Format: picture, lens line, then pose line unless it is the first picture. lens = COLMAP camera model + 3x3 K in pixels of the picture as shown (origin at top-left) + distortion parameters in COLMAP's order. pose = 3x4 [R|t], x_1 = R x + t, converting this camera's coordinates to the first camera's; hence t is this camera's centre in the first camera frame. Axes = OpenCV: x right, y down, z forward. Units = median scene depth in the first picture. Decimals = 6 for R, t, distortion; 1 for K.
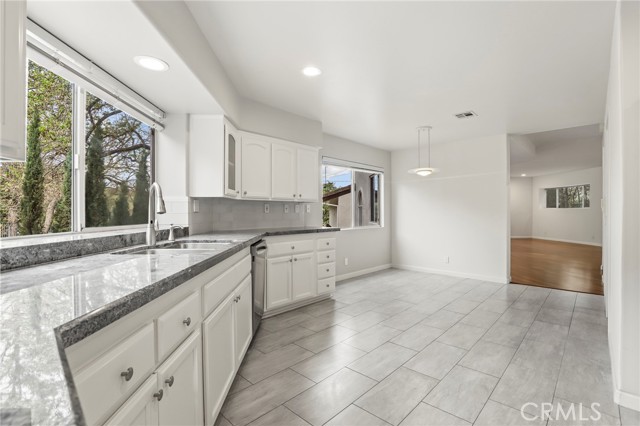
lens RADIAL K [[295.0, 0, 322.2], [0, 295.0, 211.9], [0, 0, 1]] dist [-0.021301, -0.000397]
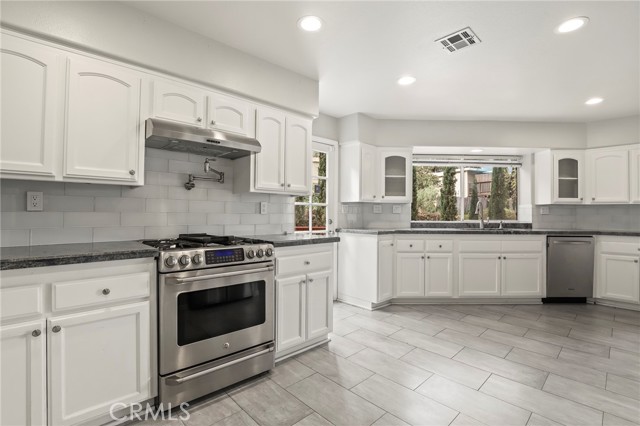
lens RADIAL K [[295.0, 0, 321.5], [0, 295.0, 211.9], [0, 0, 1]] dist [-0.021301, -0.000397]
pose [[-0.045995, -0.008916, -0.998902, 1.242421], [-0.008460, 0.999928, -0.008535, 0.011593], [0.998906, 0.008058, -0.046067, -0.104387]]
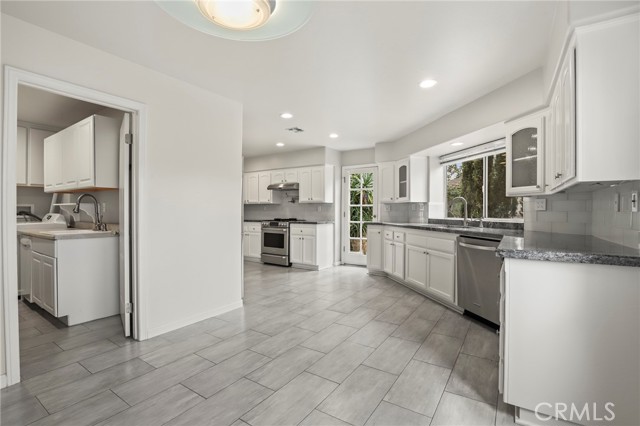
lens RADIAL K [[295.0, 0, 319.0], [0, 295.0, 213.6], [0, 0, 1]] dist [-0.021301, -0.000397]
pose [[-0.986644, -0.001425, -0.162883, 0.555468], [-0.003463, 0.999919, 0.012231, -0.000055], [0.162852, 0.012632, -0.986570, 2.057249]]
